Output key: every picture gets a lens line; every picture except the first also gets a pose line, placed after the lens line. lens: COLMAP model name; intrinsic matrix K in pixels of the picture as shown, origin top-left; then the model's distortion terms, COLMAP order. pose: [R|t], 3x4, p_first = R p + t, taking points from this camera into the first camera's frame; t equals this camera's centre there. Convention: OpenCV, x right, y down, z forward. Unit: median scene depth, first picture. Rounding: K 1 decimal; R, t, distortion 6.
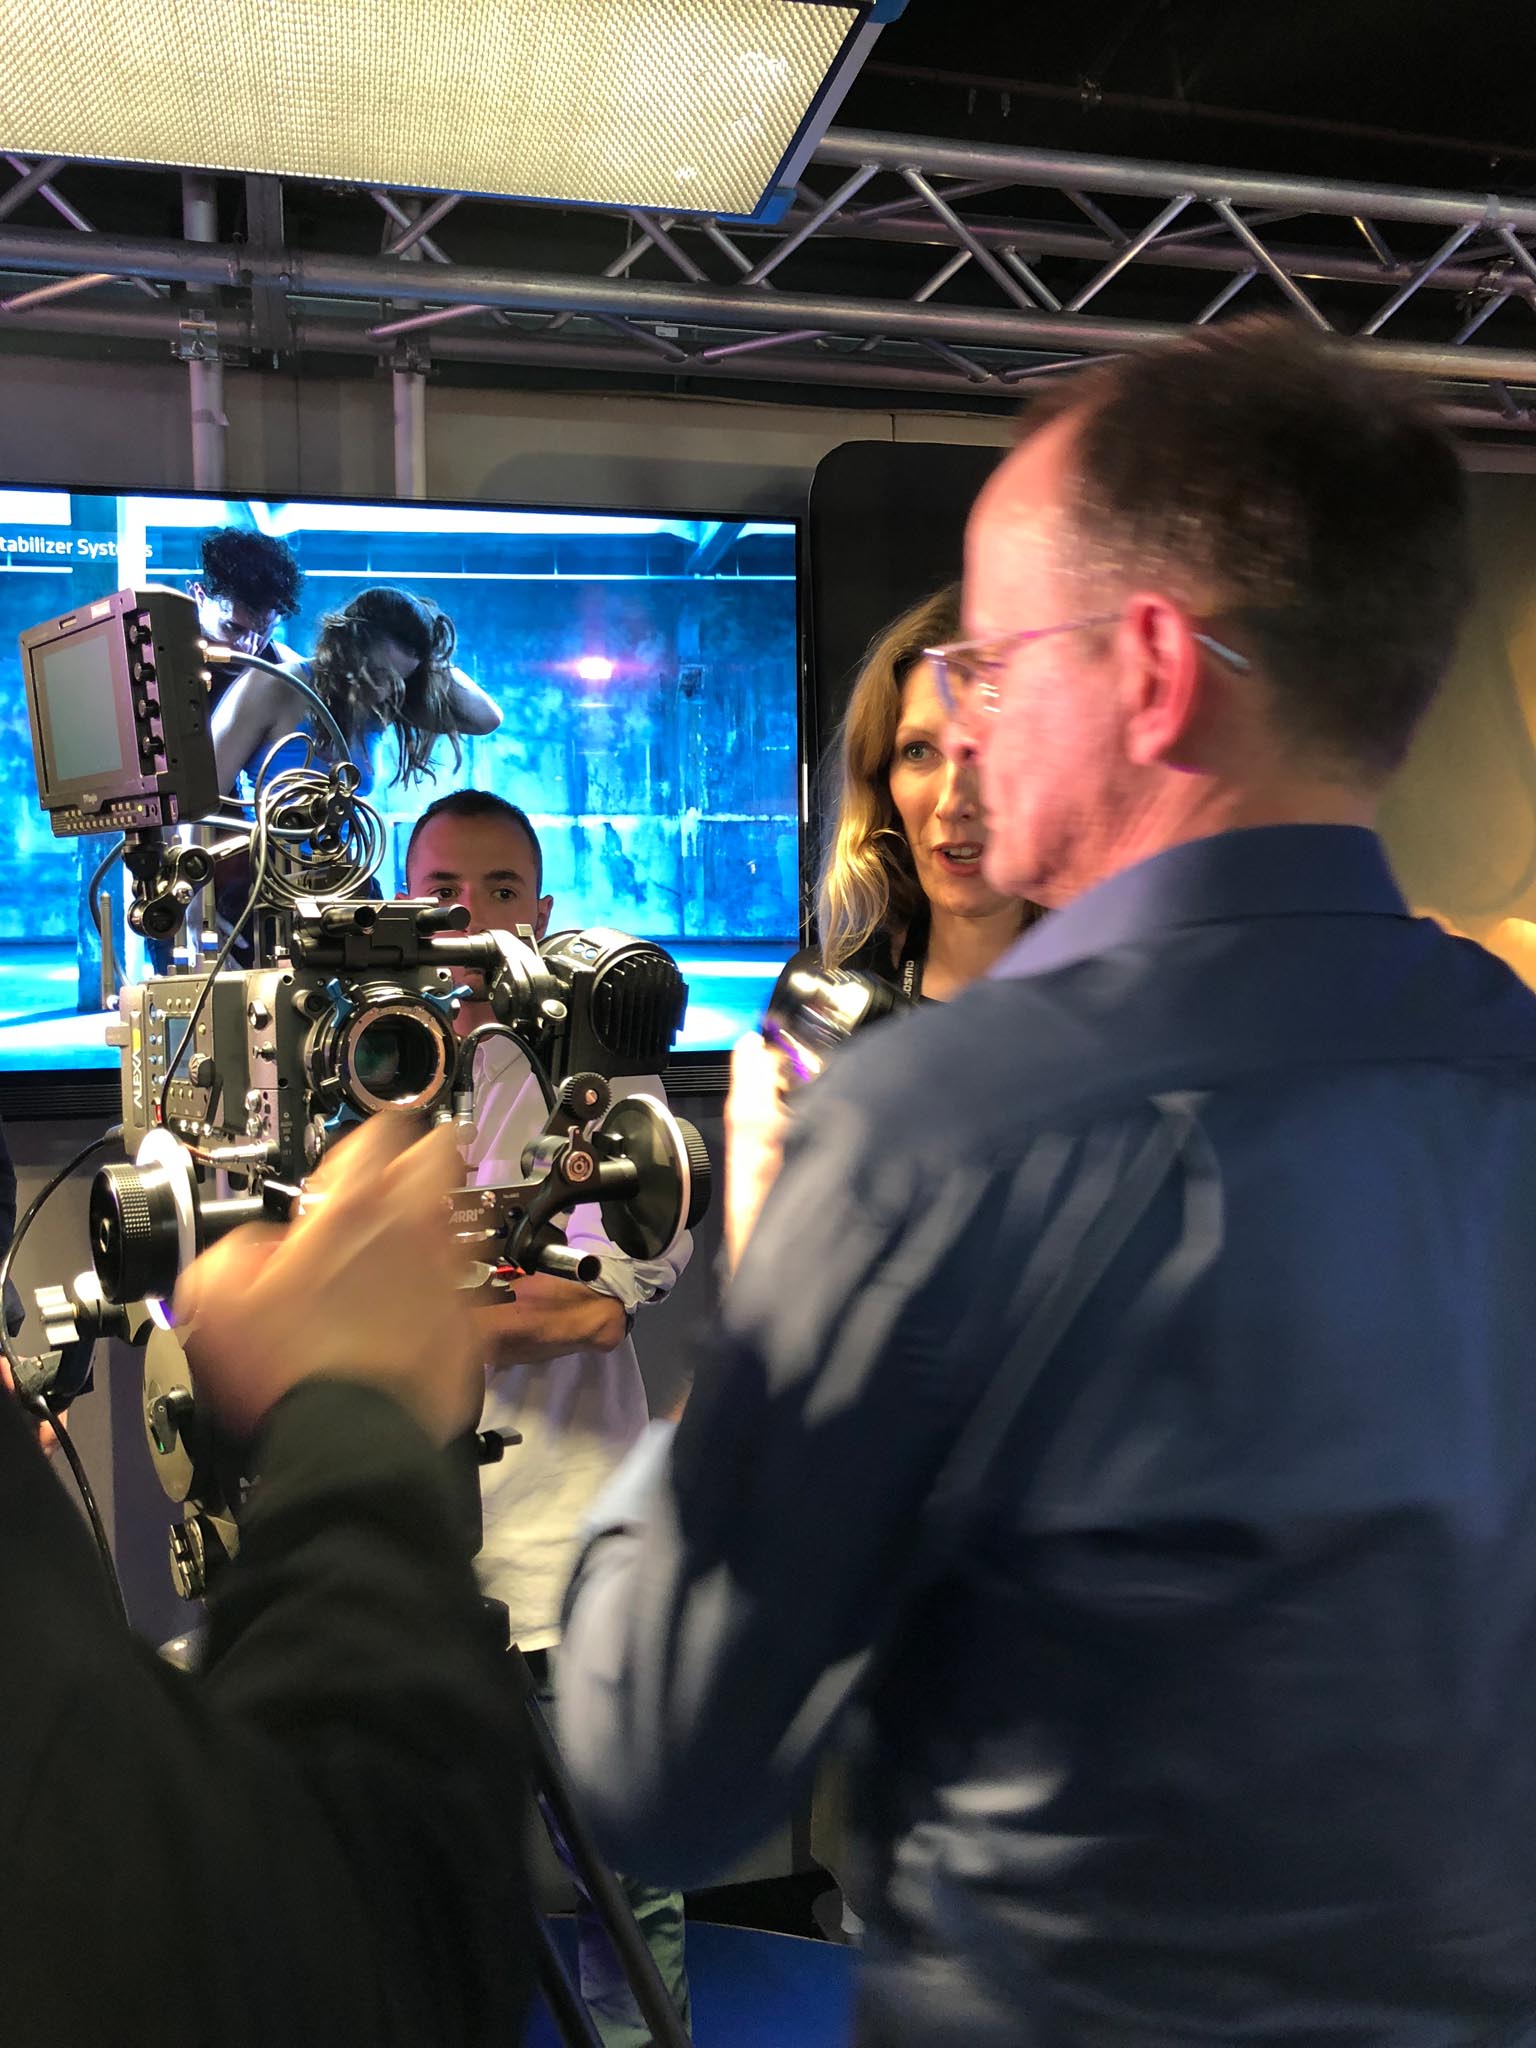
lens RADIAL K [[1672.7, 0, 761.7], [0, 1672.7, 1031.9], [0, 0, 1]] dist [0.002818, 0.005125]
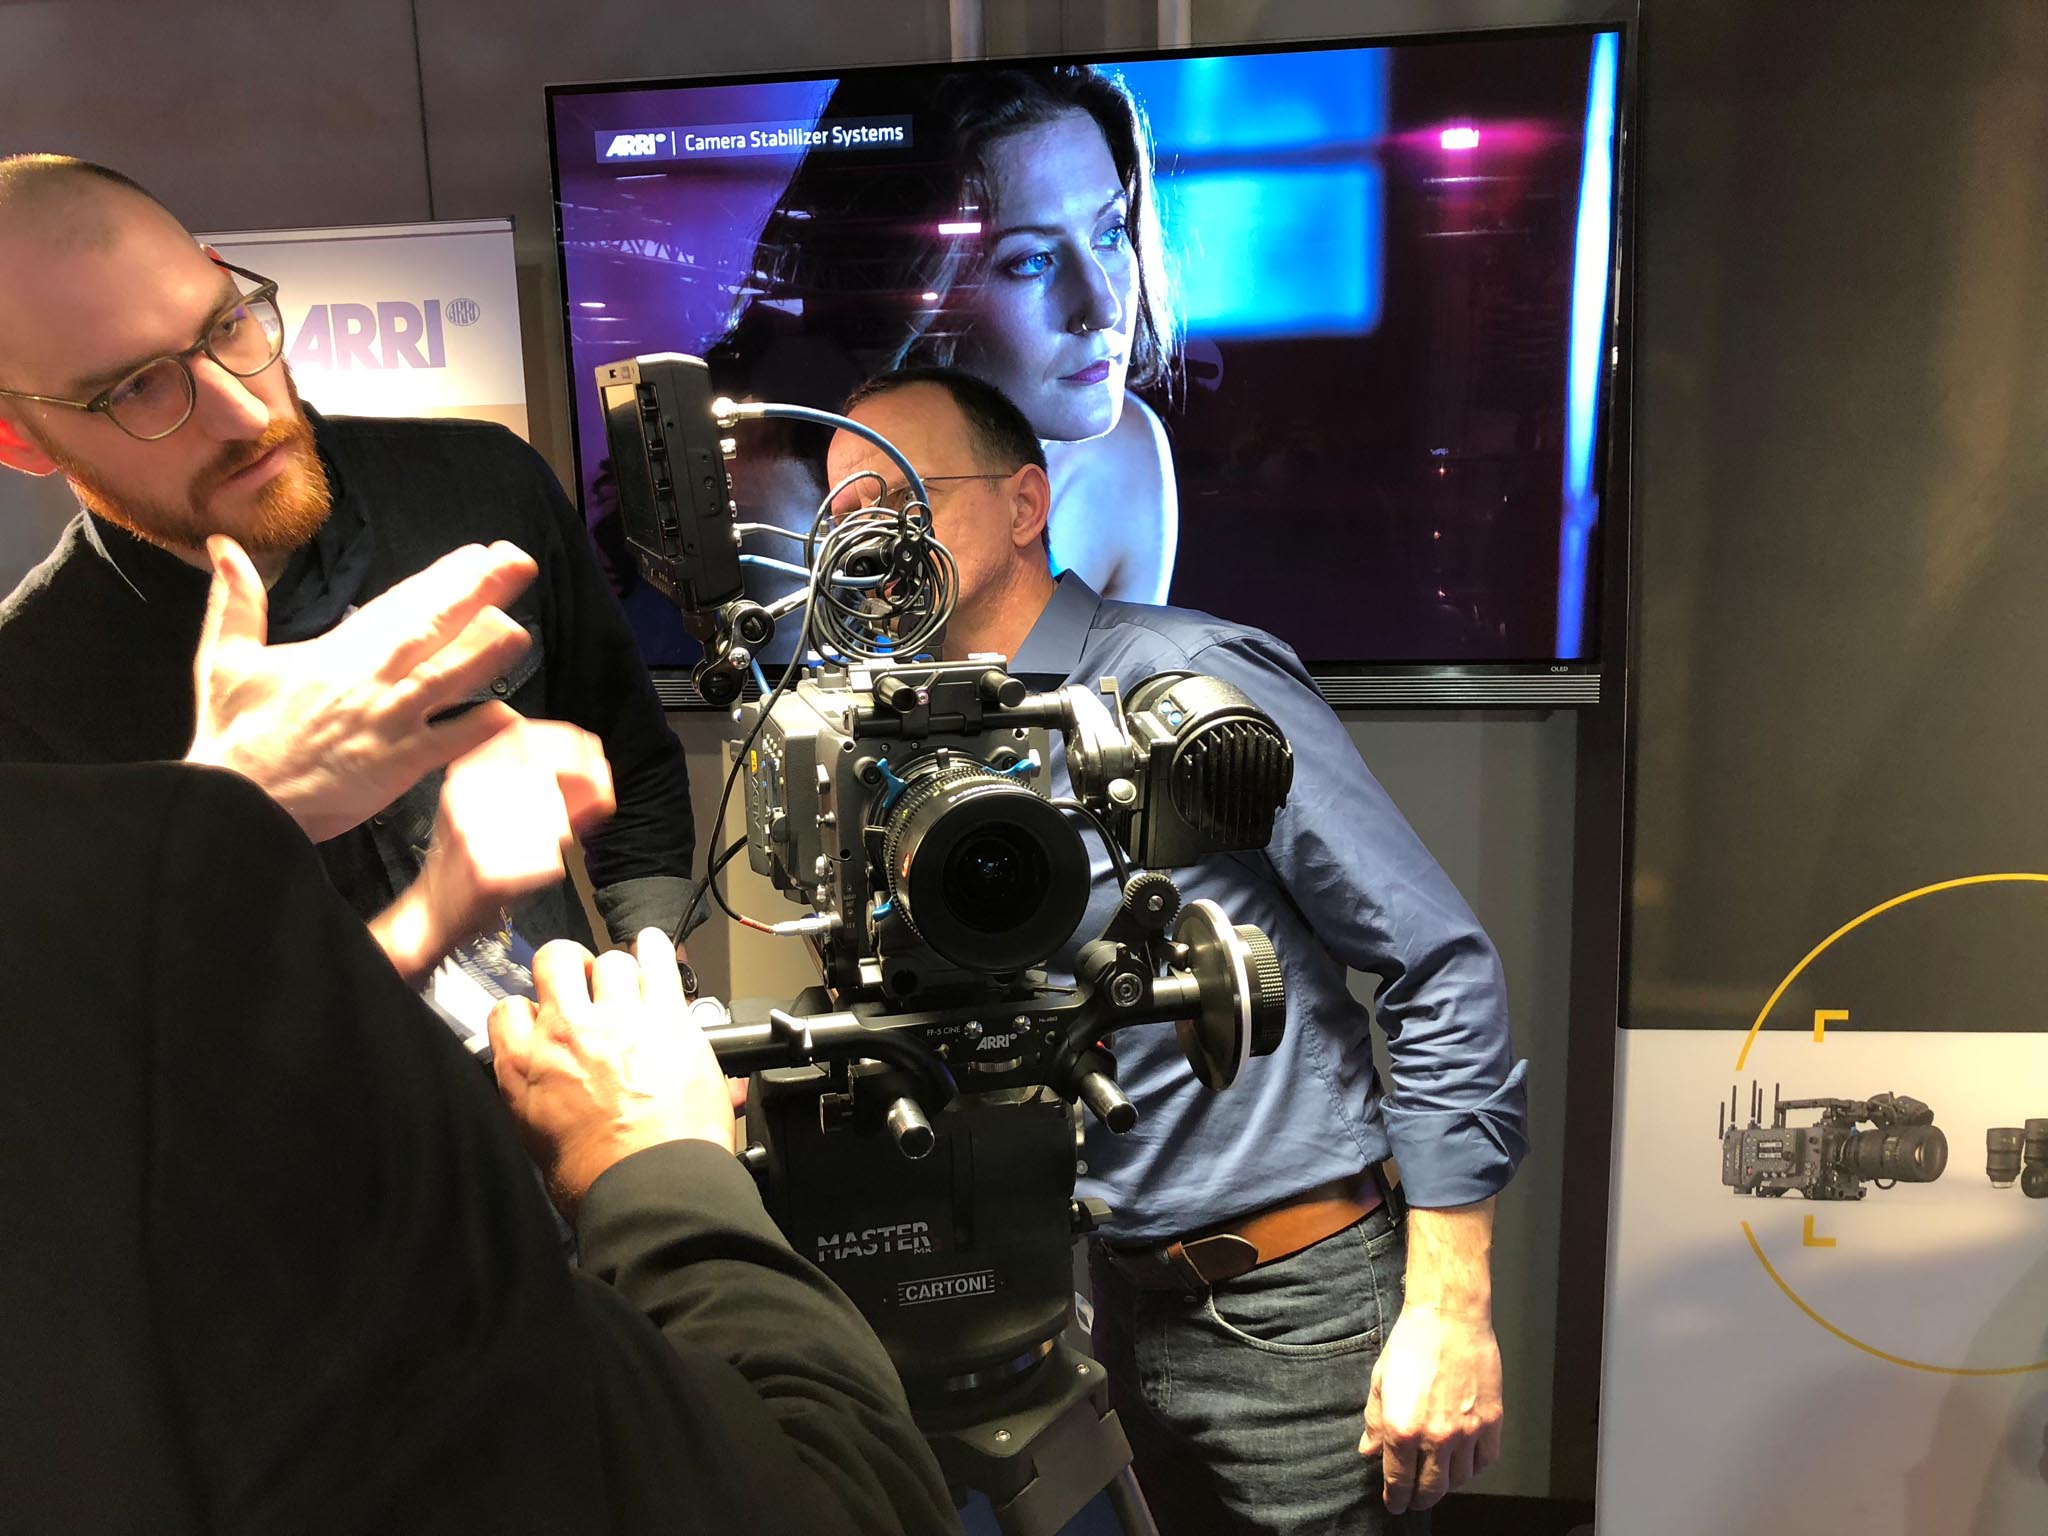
lens RADIAL K [[1672.7, 0, 1025.7], [0, 1672.7, 763.4], [0, 0, 1]] dist [0.002818, 0.005125]
pose [[0.936310, 0.051575, -0.347365, 0.130981], [0.001435, 0.988587, 0.150647, -0.157722], [0.351170, -0.141551, 0.925550, 0.161794]]
